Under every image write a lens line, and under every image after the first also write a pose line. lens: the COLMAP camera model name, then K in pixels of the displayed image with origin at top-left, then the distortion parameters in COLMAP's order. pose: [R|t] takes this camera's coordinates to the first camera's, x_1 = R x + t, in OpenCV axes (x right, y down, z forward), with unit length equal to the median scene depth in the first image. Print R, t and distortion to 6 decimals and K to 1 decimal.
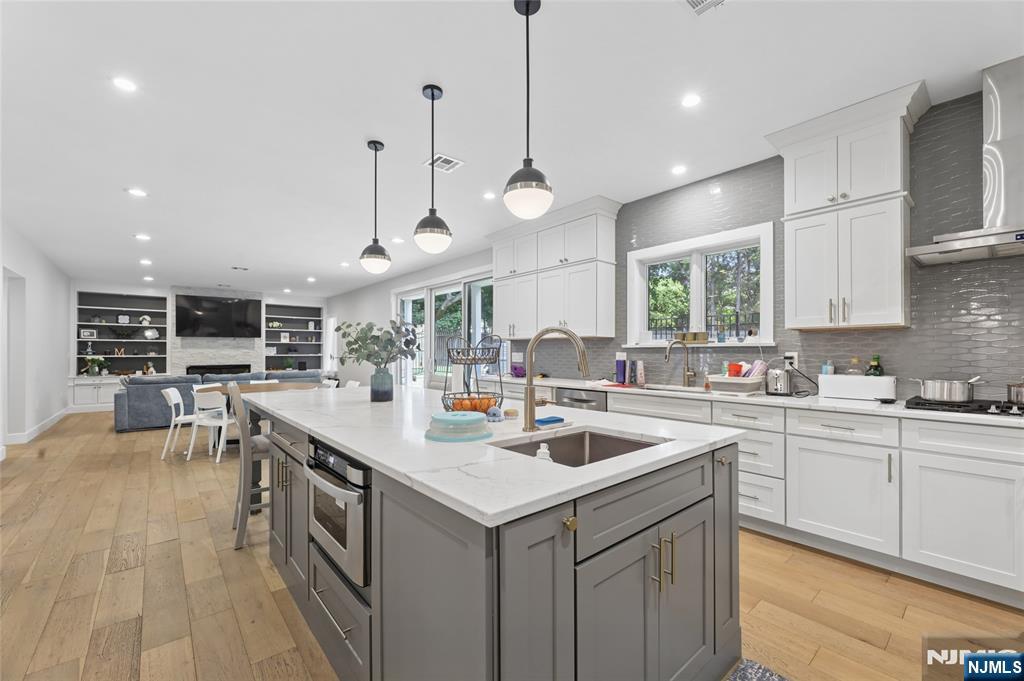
lens RADIAL K [[414.0, 0, 510.2], [0, 414.0, 347.8], [0, 0, 1]] dist [-0.001249, -0.000742]
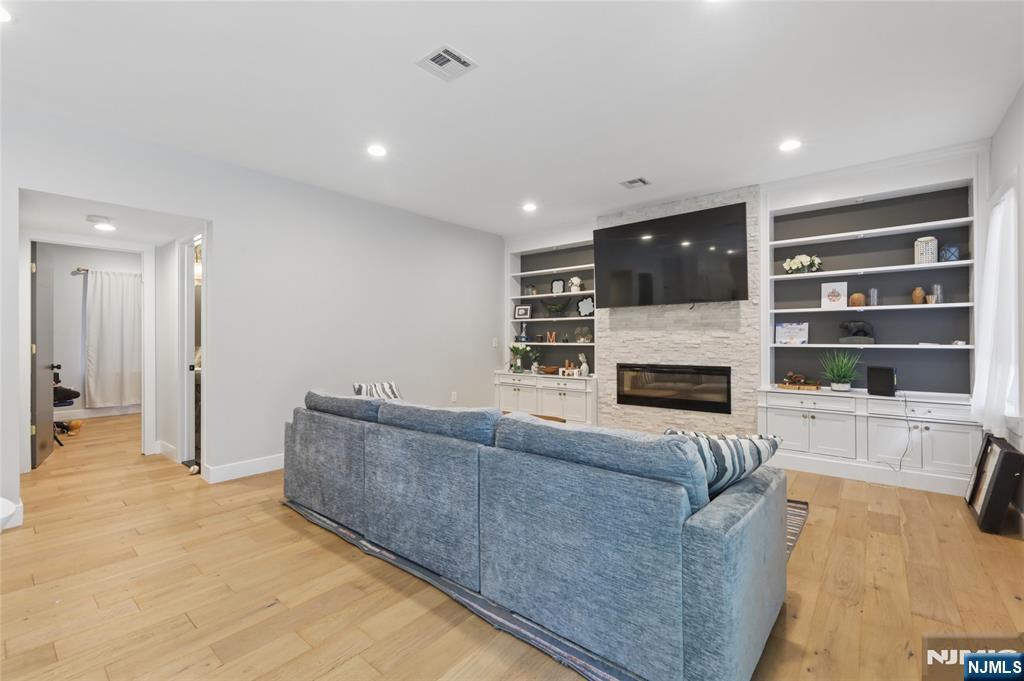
lens RADIAL K [[447.7, 0, 511.2], [0, 447.7, 338.0], [0, 0, 1]] dist [0.002819, 0.000220]
pose [[0.161113, -0.000497, -0.986936, -0.222161], [0.012919, 0.999915, 0.001606, 0.007783], [0.986851, -0.013009, 0.161106, 0.707998]]
